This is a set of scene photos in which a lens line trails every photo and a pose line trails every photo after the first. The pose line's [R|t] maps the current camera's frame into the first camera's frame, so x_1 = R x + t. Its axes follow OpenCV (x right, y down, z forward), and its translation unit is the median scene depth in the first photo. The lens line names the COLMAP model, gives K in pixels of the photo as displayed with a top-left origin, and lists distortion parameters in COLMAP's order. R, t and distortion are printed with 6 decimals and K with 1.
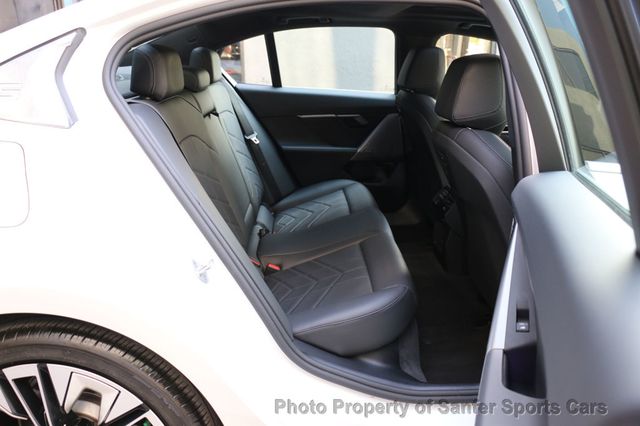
lens RADIAL K [[513.8, 0, 320.0], [0, 513.8, 213.0], [0, 0, 1]] dist [-0.120914, 0.077422]
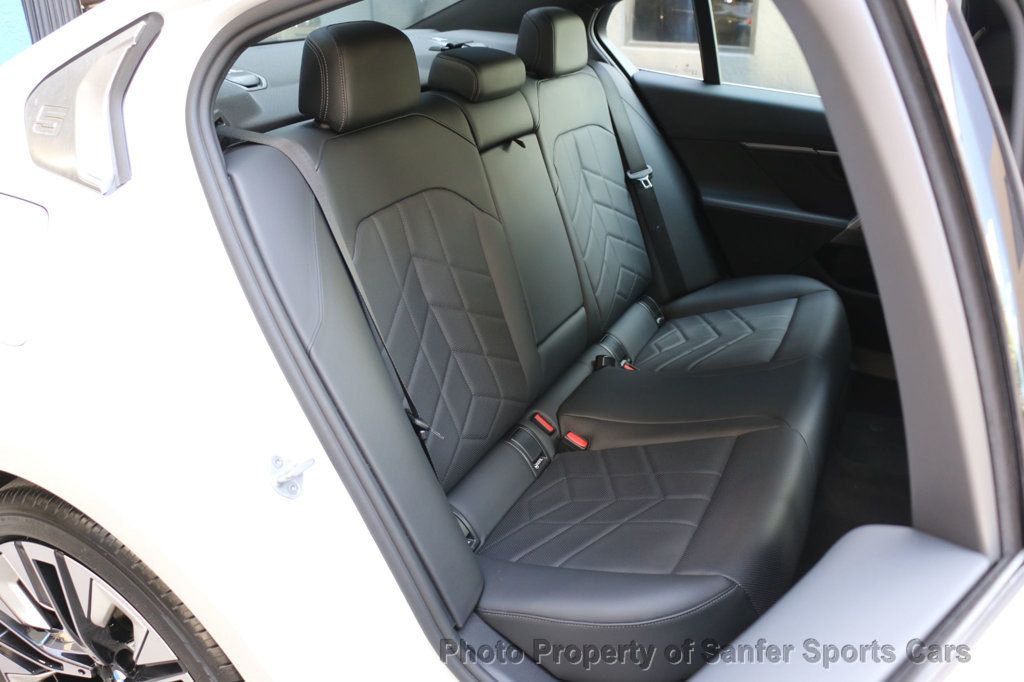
lens RADIAL K [[822.1, 0, 512.0], [0, 822.1, 341.0], [0, 0, 1]] dist [-0.120914, 0.077422]
pose [[0.884263, 0.197305, -0.423260, 0.164493], [-0.144786, 0.977531, 0.153198, -0.100045], [0.443976, -0.074185, 0.892962, 0.168244]]
